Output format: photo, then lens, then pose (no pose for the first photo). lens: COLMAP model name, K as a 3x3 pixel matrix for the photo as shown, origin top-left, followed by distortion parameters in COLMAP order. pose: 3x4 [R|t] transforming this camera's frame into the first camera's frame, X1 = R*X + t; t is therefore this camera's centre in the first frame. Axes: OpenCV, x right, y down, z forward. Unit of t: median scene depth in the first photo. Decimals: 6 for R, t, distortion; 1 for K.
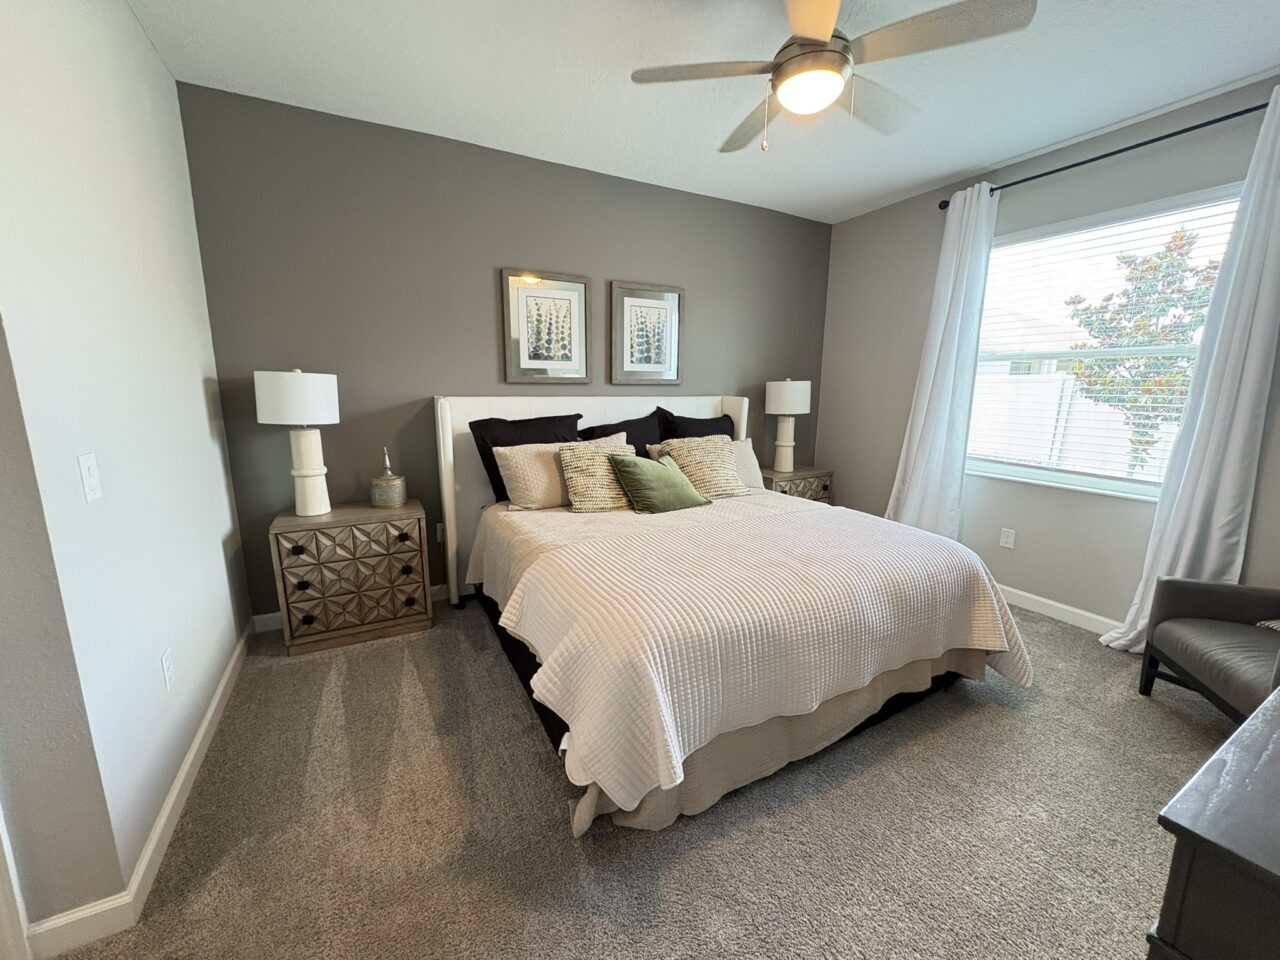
lens RADIAL K [[509.9, 0, 641.6], [0, 509.9, 483.1], [0, 0, 1]] dist [-0.001477, 0.000103]
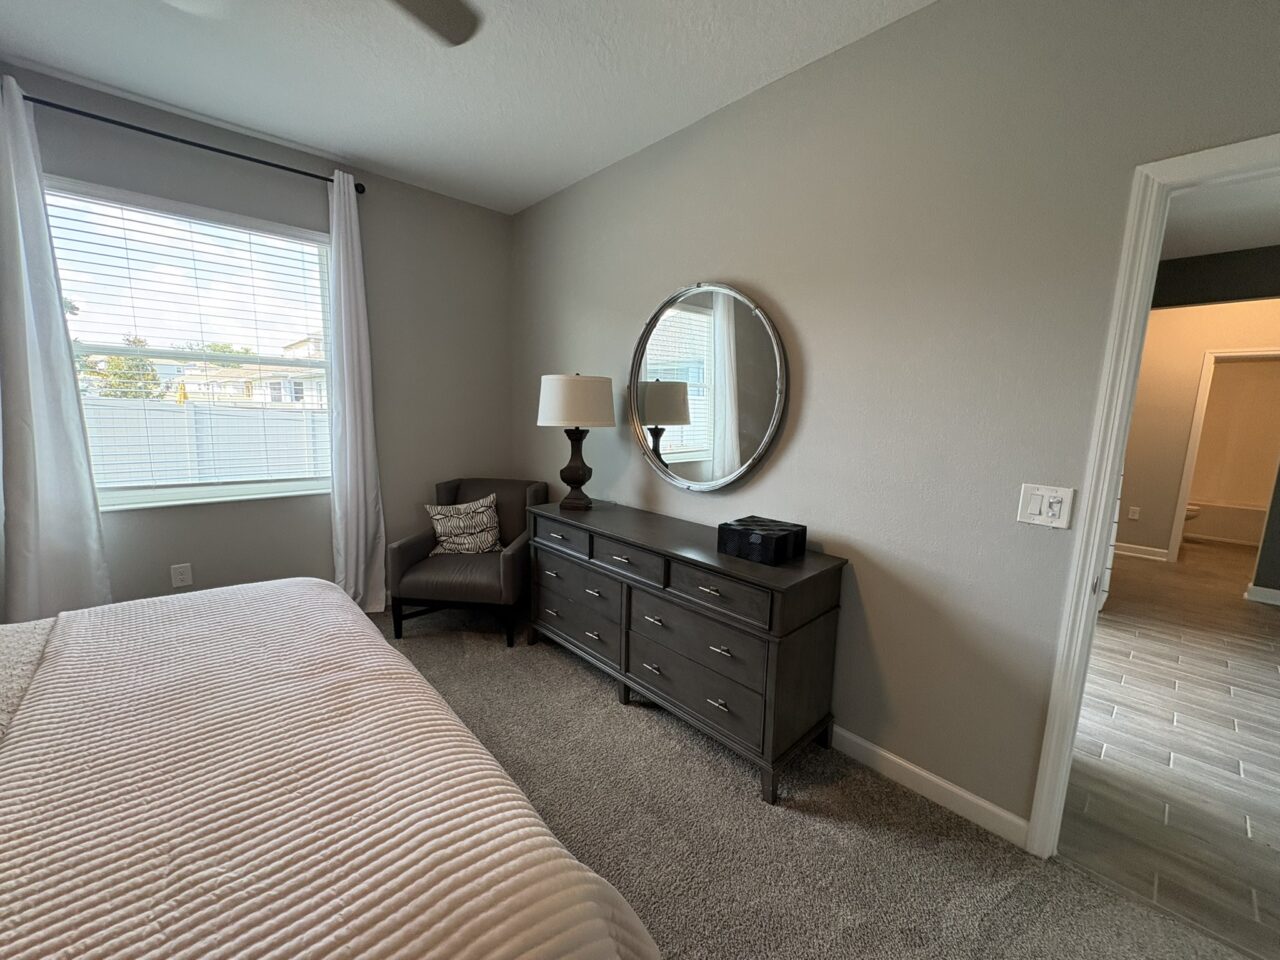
lens RADIAL K [[509.9, 0, 637.5], [0, 509.9, 482.7], [0, 0, 1]] dist [-0.001477, 0.000103]
pose [[-0.238917, -0.164085, 0.957076, -0.300604], [0.152663, 0.967016, 0.203899, -0.124613], [-0.958964, 0.194825, -0.205987, 0.594243]]
